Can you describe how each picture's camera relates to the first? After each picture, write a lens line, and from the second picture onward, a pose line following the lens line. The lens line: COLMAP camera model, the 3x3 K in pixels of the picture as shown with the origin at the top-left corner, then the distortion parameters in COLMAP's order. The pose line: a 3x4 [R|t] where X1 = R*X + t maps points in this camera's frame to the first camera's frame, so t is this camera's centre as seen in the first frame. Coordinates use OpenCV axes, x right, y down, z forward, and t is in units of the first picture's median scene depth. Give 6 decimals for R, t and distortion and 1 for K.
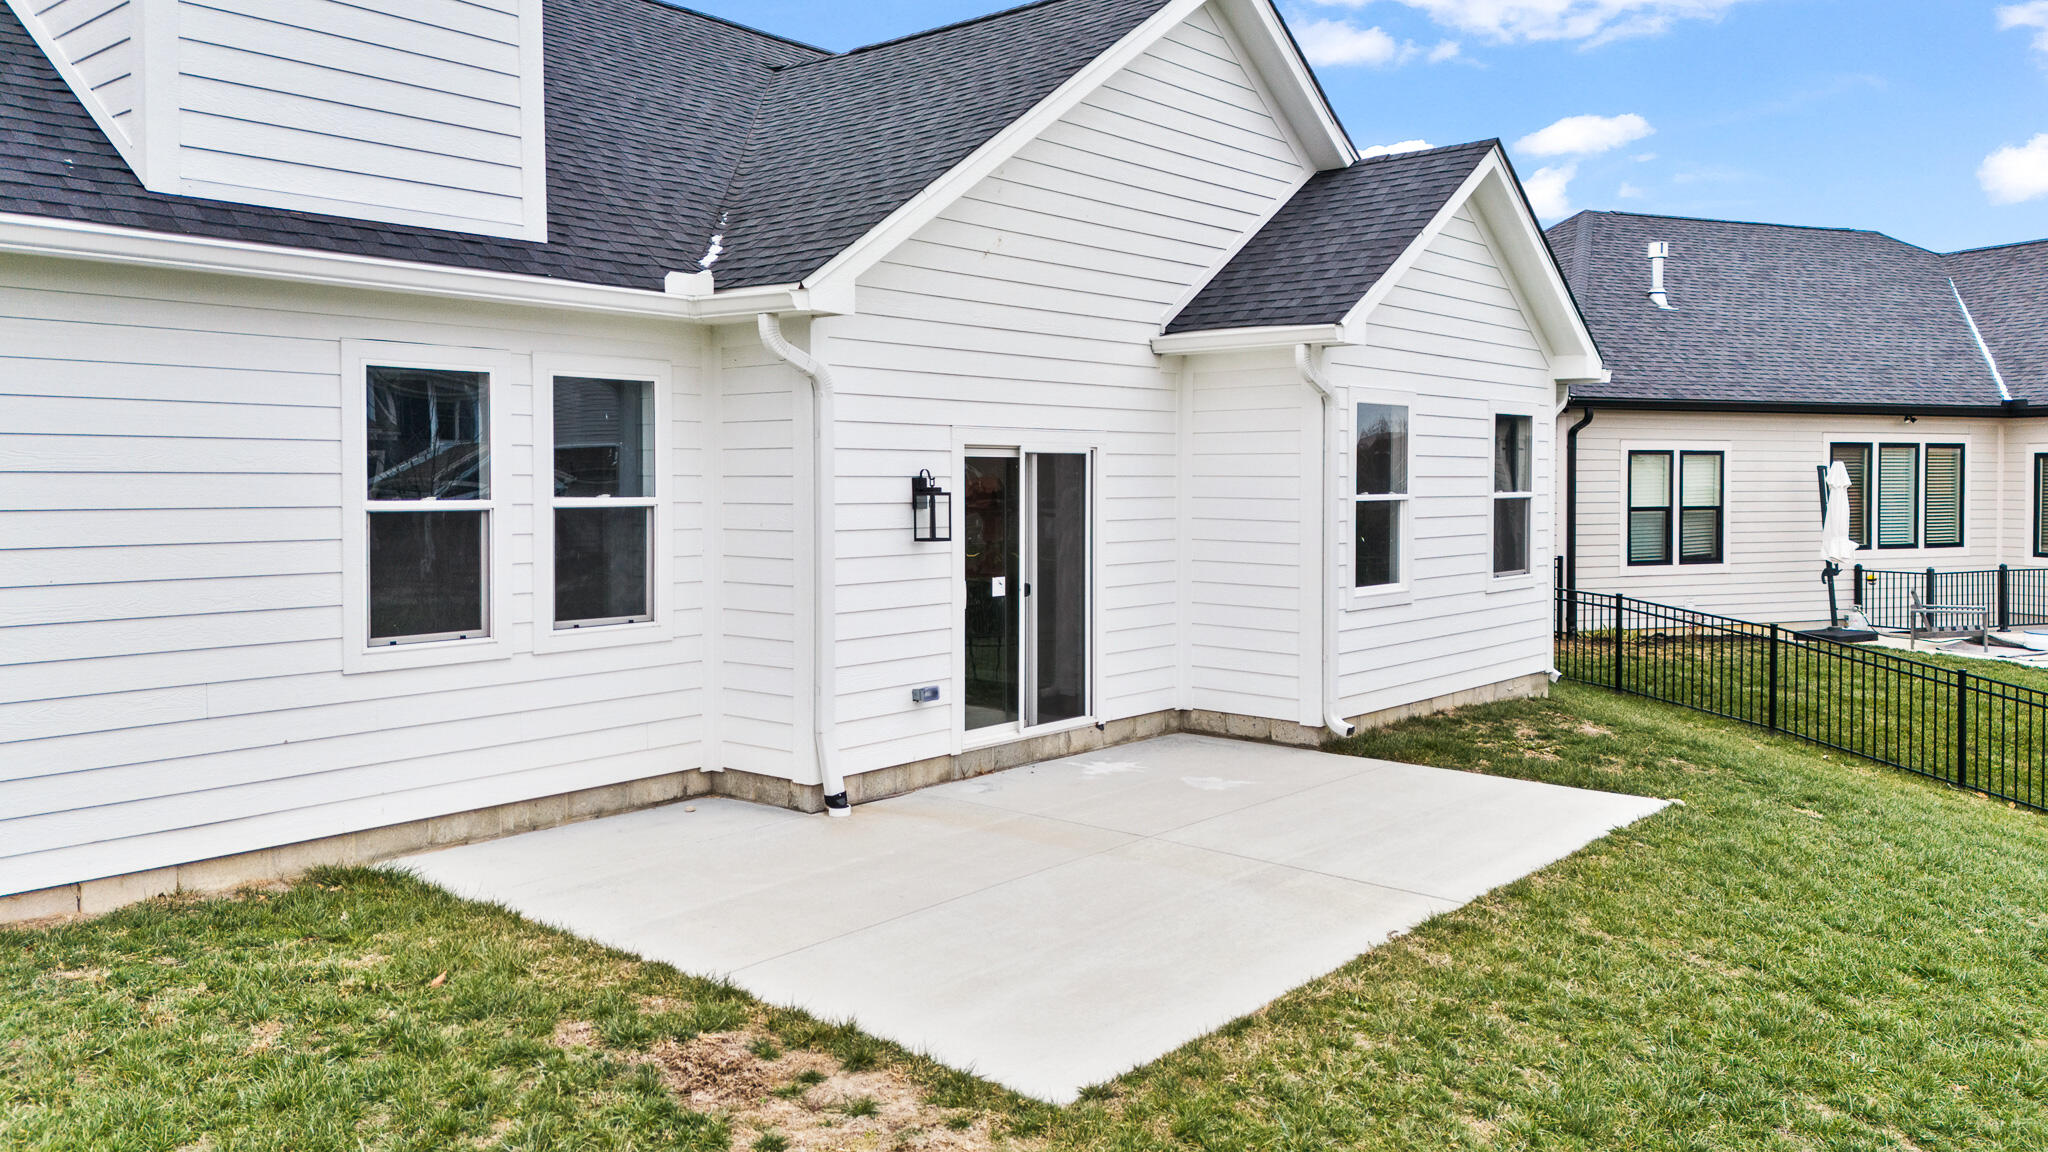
lens RADIAL K [[1498.1, 0, 1077.3], [0, 1498.1, 512.2], [0, 0, 1]] dist [0.076623, -0.102121]
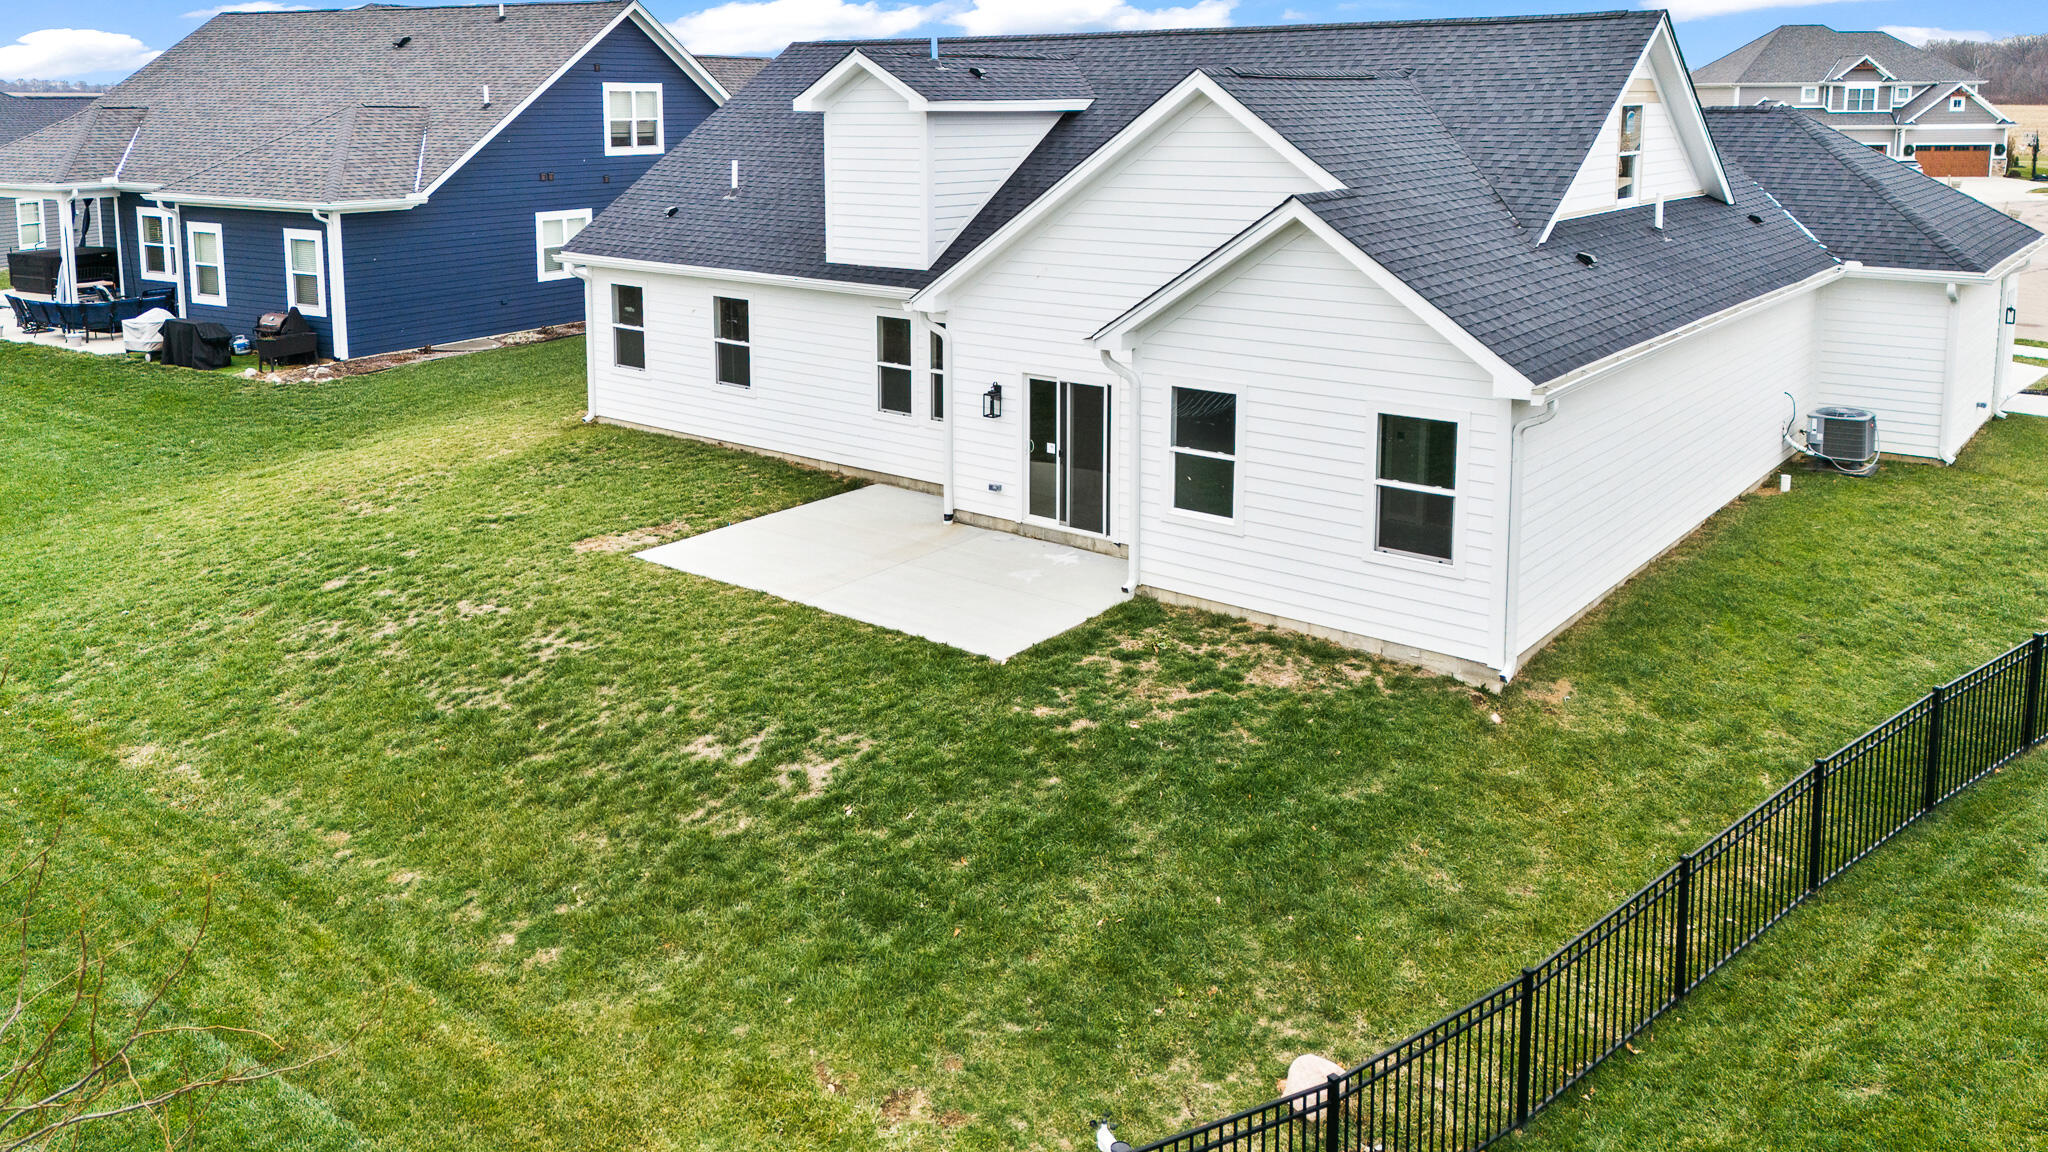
lens RADIAL K [[1498.1, 0, 1077.3], [0, 1498.1, 512.2], [0, 0, 1]] dist [0.076623, -0.102121]
pose [[0.053273, 0.253094, -0.965974, 1.525772], [-0.043145, 0.967028, 0.250990, -0.296901], [0.997647, 0.028306, 0.062436, 0.769835]]
